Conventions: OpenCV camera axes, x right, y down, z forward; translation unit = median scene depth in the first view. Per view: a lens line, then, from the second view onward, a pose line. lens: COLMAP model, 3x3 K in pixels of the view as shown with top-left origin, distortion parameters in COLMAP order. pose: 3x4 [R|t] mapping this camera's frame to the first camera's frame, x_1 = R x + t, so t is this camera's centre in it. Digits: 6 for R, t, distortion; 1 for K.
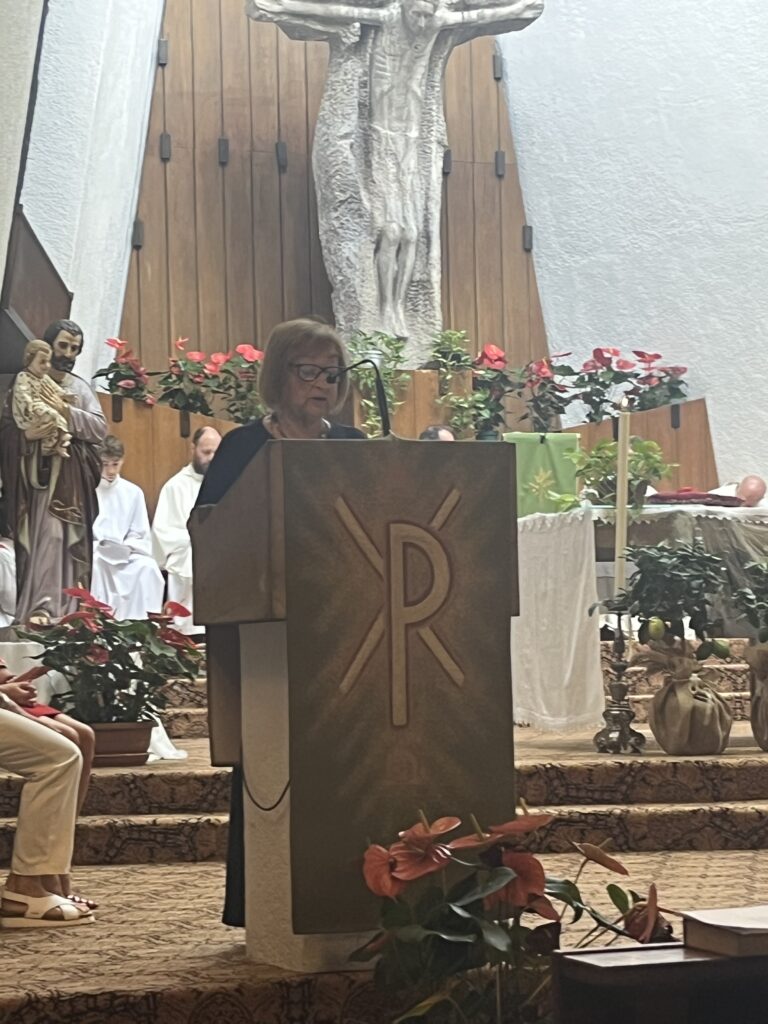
lens RADIAL K [[2584.4, 0, 384.0], [0, 2584.4, 512.0], [0, 0, 1]] dist [0.199412, -0.794215]
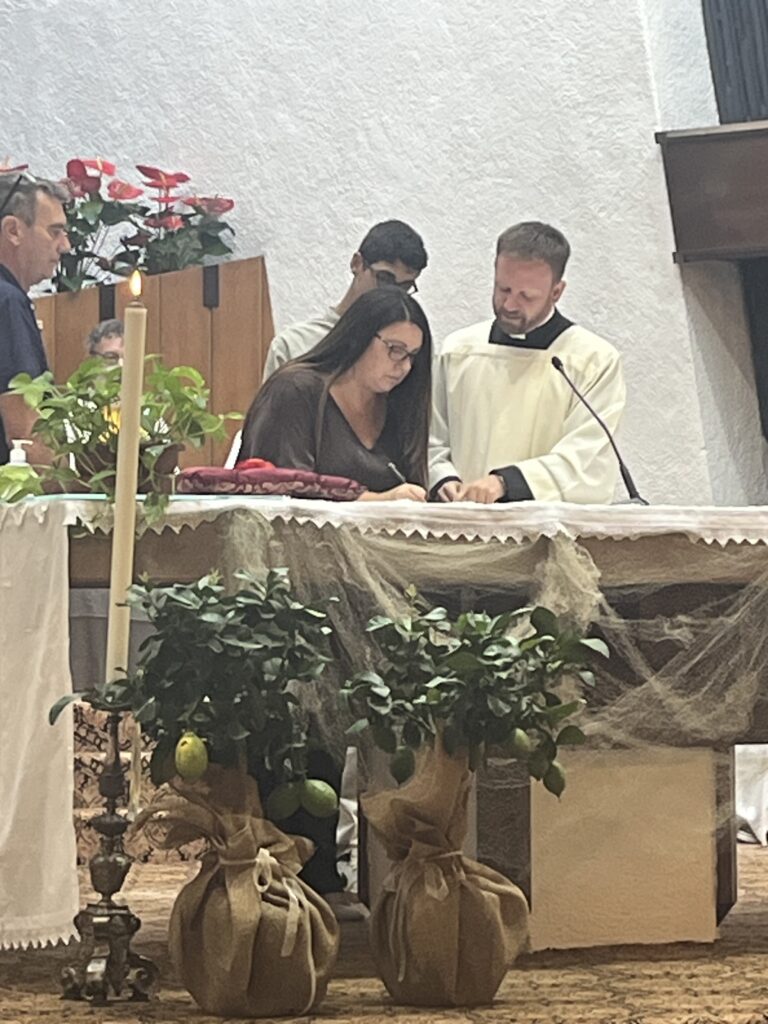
lens RADIAL K [[3942.2, 0, 384.0], [0, 3942.2, 512.0], [0, 0, 1]] dist [0.191639, 0.524234]
pose [[0.986058, 0.024357, 0.164612, 0.010564], [-0.029323, 0.999183, 0.027807, -0.013666], [-0.163800, -0.032247, 0.985966, 0.157632]]
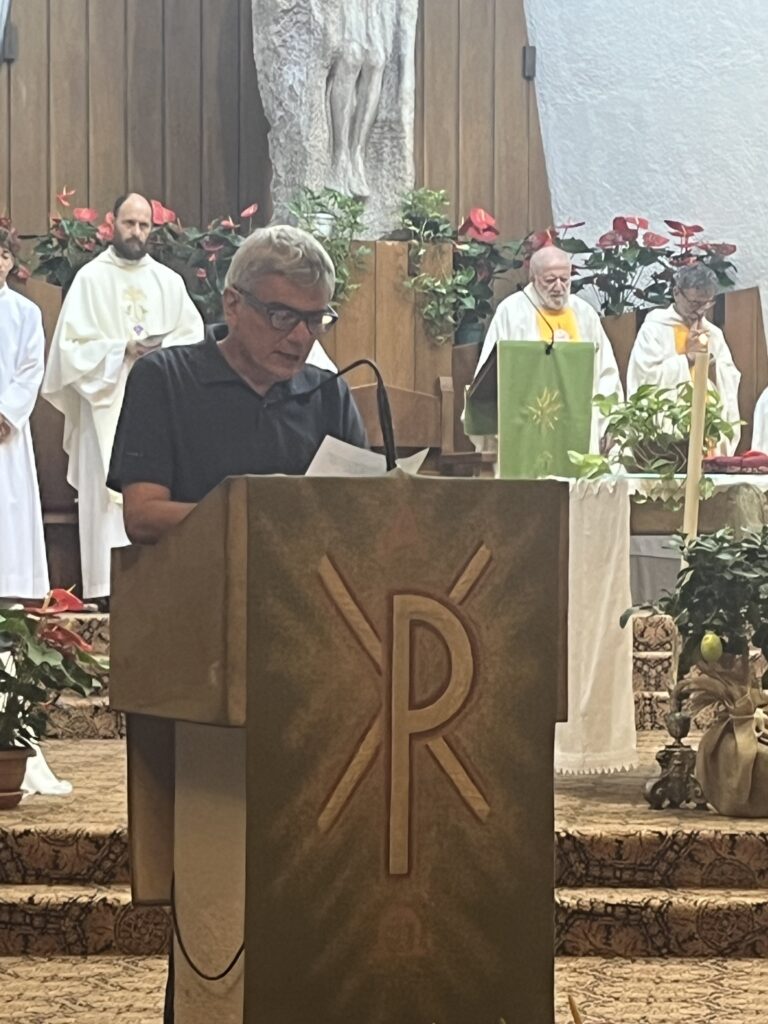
lens RADIAL K [[3339.7, 0, 388.1], [0, 3339.7, 539.3], [0, 0, 1]] dist [0.134917, -0.013940]
pose [[0.999258, 0.027469, 0.026982, -0.008565], [-0.028906, 0.998103, 0.054361, -0.021343], [-0.025438, -0.055101, 0.998157, 0.027142]]
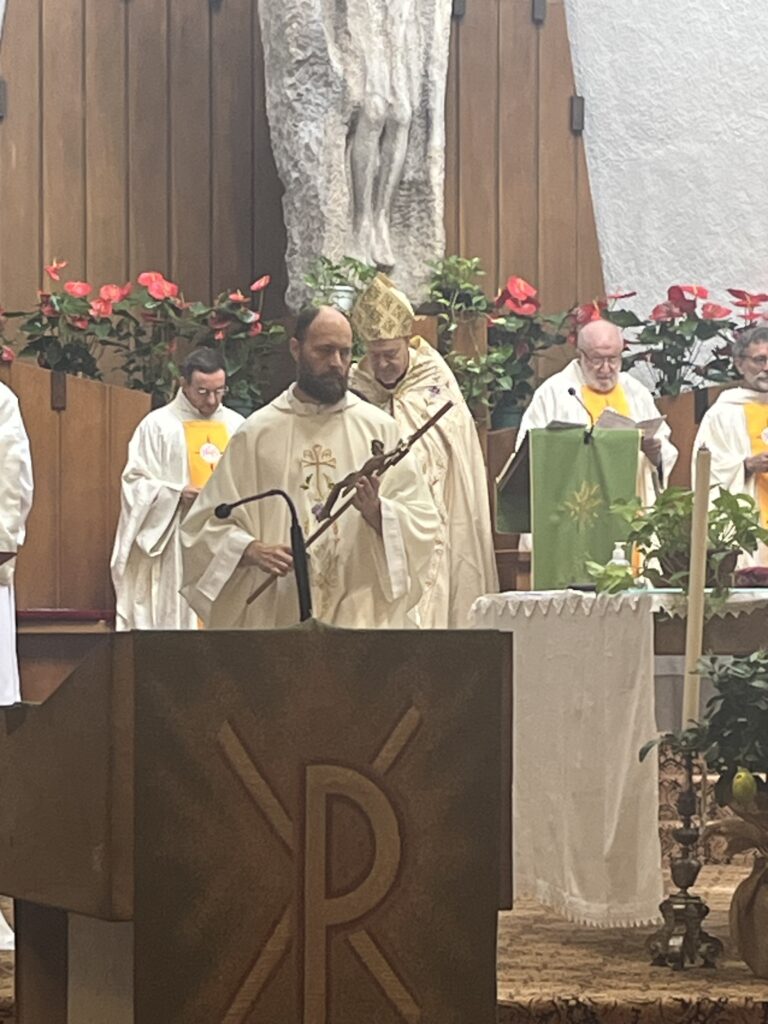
lens RADIAL K [[3670.4, 0, 384.7], [0, 3670.4, 532.7], [0, 0, 1]] dist [0.075089, 1.668820]
pose [[0.999743, 0.022556, 0.002250, 0.006327], [-0.022614, 0.999272, 0.030722, -0.027586], [-0.001556, -0.030765, 0.999525, 0.042150]]
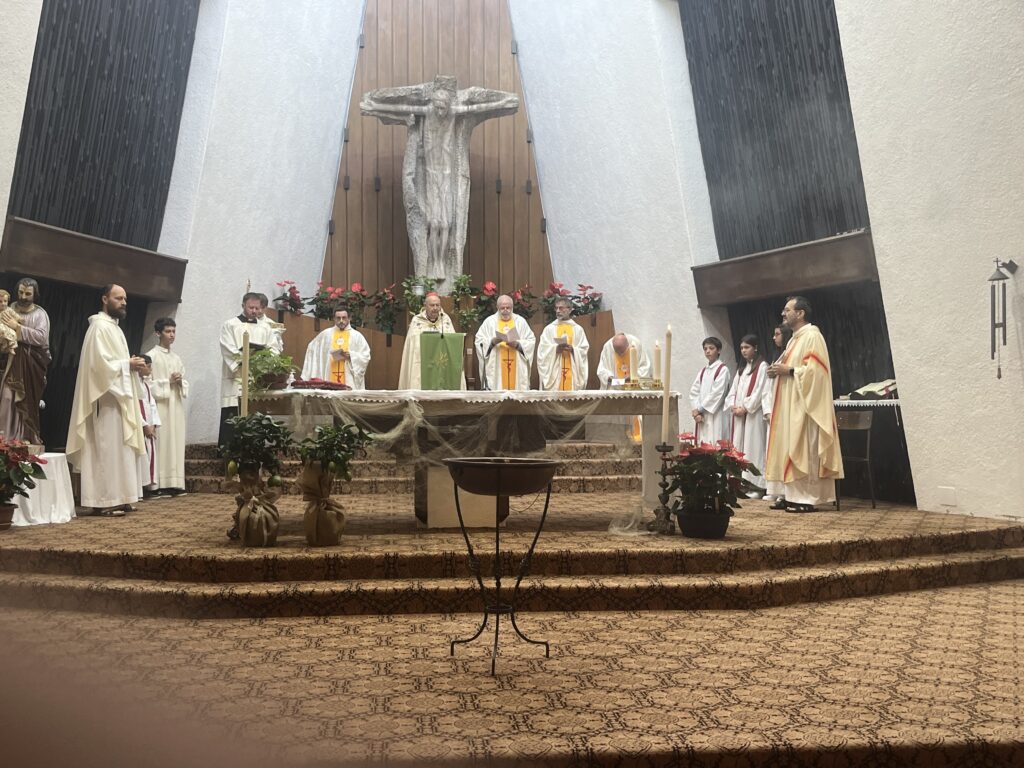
lens RADIAL K [[1093.4, 0, 507.6], [0, 1093.4, 390.2], [0, 0, 1]] dist [0.150707, -0.508231]
pose [[0.964176, 0.019538, -0.264542, 0.273748], [-0.007900, 0.998956, 0.044987, -0.022022], [0.265145, -0.041286, 0.963324, 0.226880]]
